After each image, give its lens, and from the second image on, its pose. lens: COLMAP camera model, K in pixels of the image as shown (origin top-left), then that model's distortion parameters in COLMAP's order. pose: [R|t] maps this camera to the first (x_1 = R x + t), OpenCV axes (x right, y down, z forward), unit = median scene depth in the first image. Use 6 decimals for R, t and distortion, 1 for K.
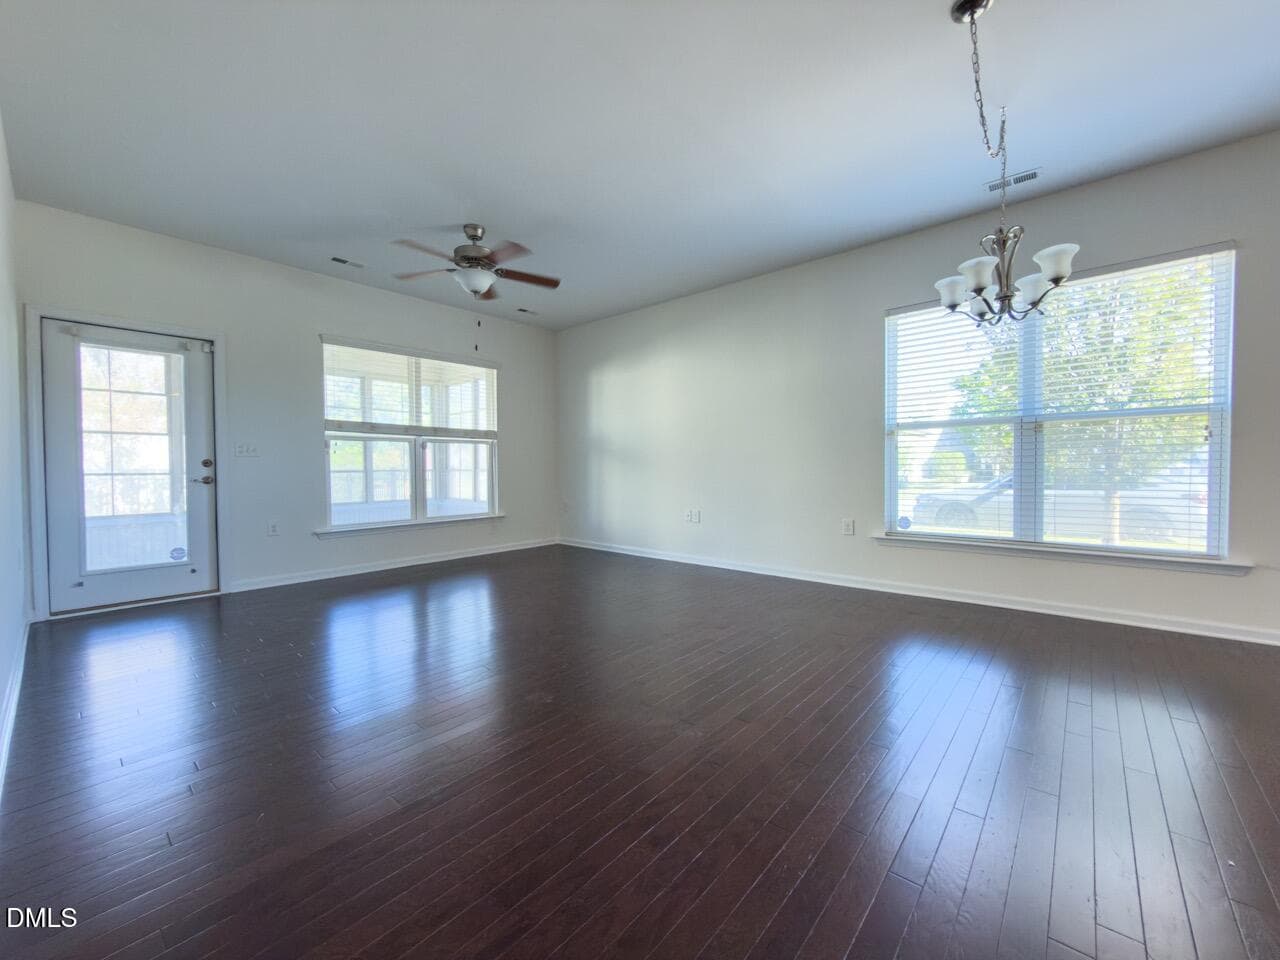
lens RADIAL K [[518.6, 0, 640.4], [0, 518.6, 484.2], [0, 0, 1]] dist [-0.001154, 0.000488]
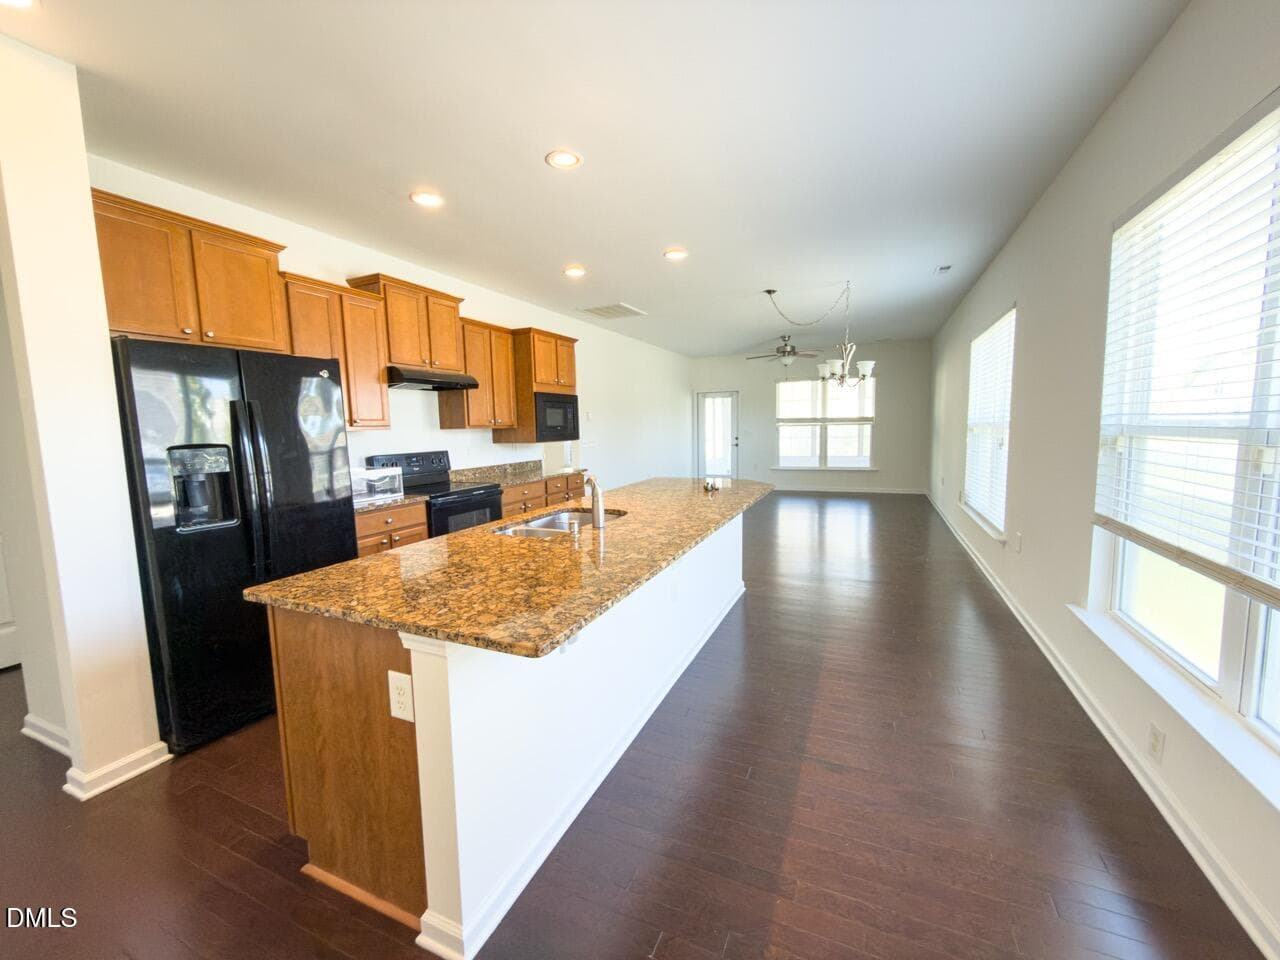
lens RADIAL K [[518.6, 0, 644.0], [0, 518.6, 477.9], [0, 0, 1]] dist [-0.001154, 0.000488]
pose [[0.300021, 0.101974, -0.948466, 1.525791], [-0.010729, 0.994568, 0.103537, -0.107423], [0.953872, -0.020887, 0.299485, -0.230332]]
